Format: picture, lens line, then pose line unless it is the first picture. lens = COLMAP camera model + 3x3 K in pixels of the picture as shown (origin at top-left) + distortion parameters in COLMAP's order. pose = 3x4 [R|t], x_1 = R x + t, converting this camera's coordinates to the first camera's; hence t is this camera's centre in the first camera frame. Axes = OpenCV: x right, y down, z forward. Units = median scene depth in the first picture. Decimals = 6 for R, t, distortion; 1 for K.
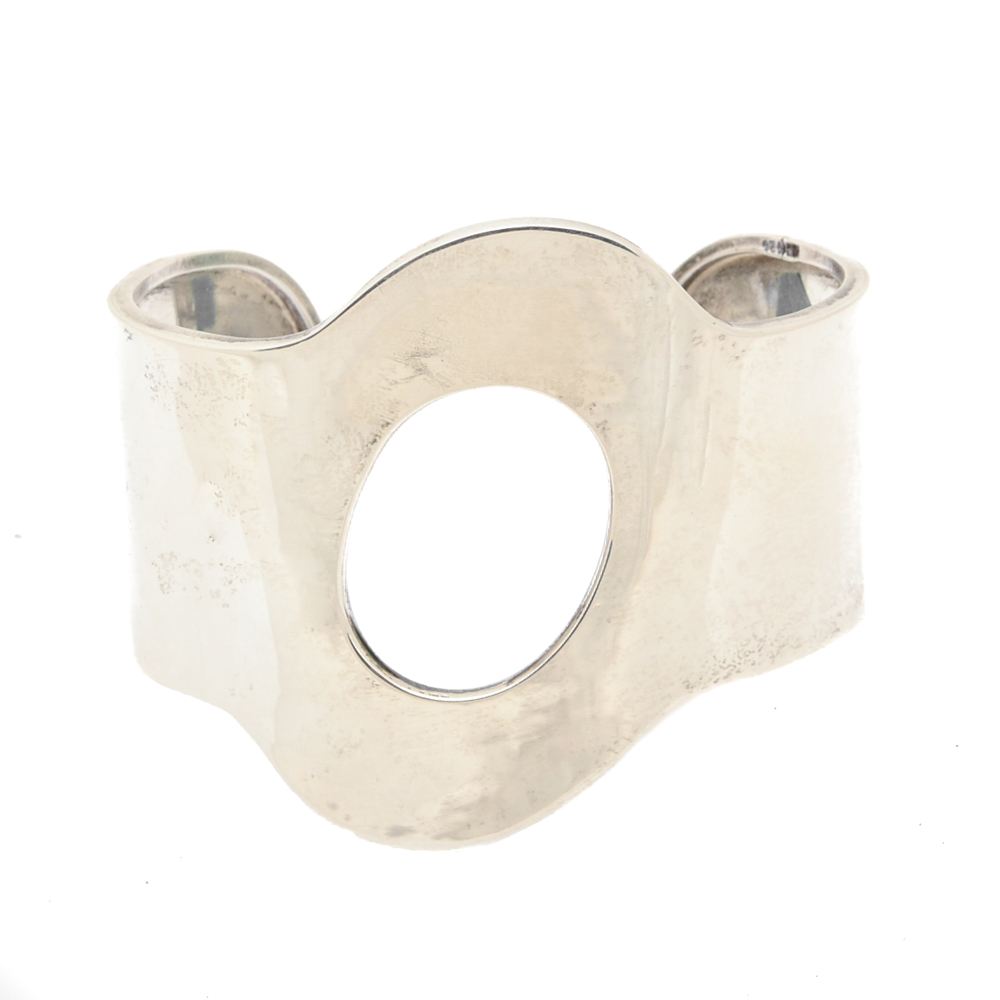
lens RADIAL K [[5773.6, 0, 500.0], [0, 5773.6, 500.0], [0, 0, 1]] dist [-0.045625, 11.152967]
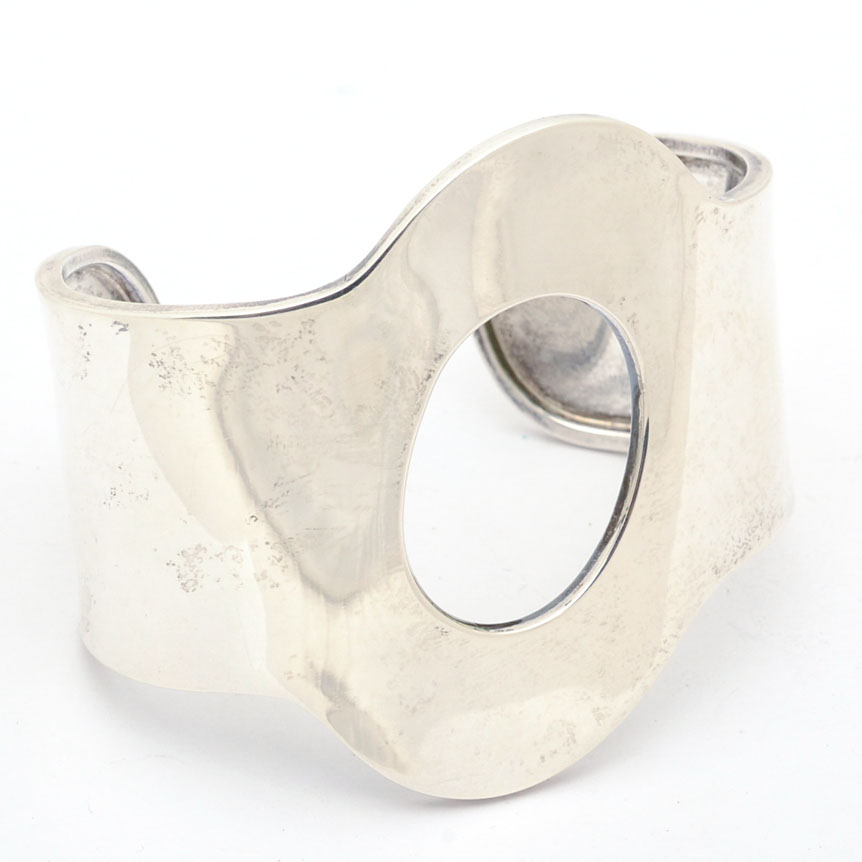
lens RADIAL K [[4976.8, 0, 431.0], [0, 4976.8, 431.0], [0, 0, 1]] dist [-0.045625, 11.152967]
pose [[0.902454, -0.190083, 0.386581, -0.338515], [0.208918, 0.977909, -0.006868, 0.004339], [-0.376735, 0.086962, 0.922230, 0.230238]]
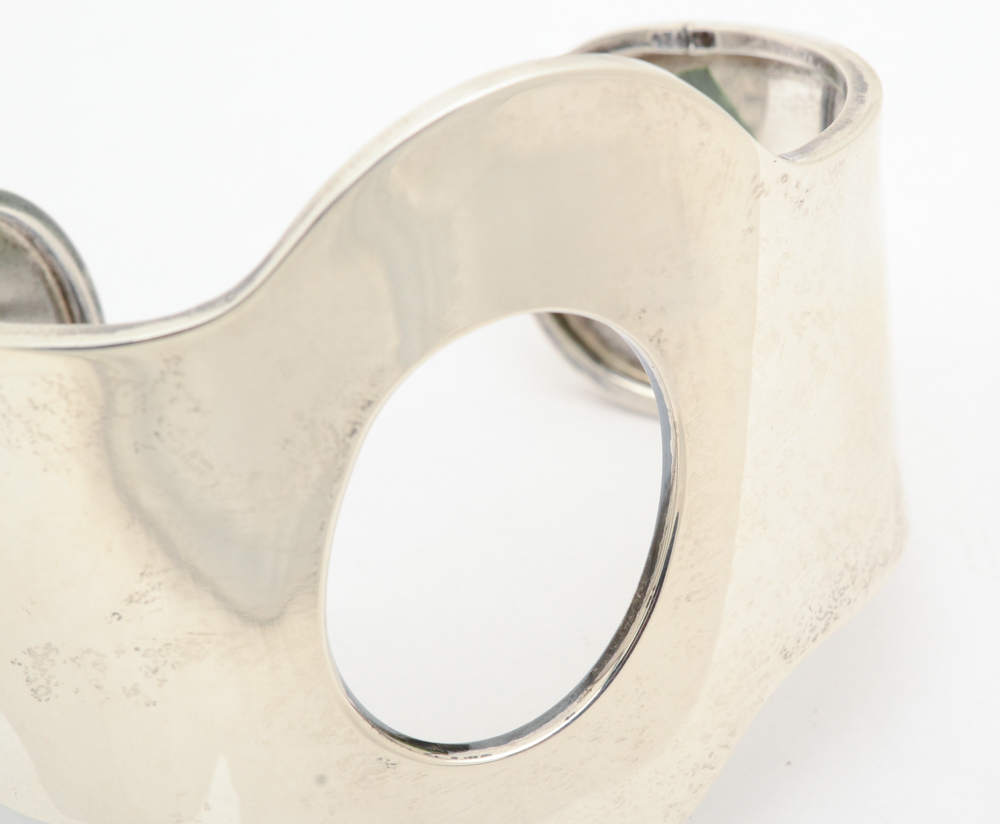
lens RADIAL K [[3697.3, 0, 681.2], [0, 3697.3, 471.8], [0, 0, 1]] dist [-0.117571, 1.454717]
pose [[0.924072, -0.224086, 0.309639, -0.119500], [0.194263, 0.973026, 0.124428, -0.051228], [-0.329169, -0.054829, 0.942678, 0.568188]]
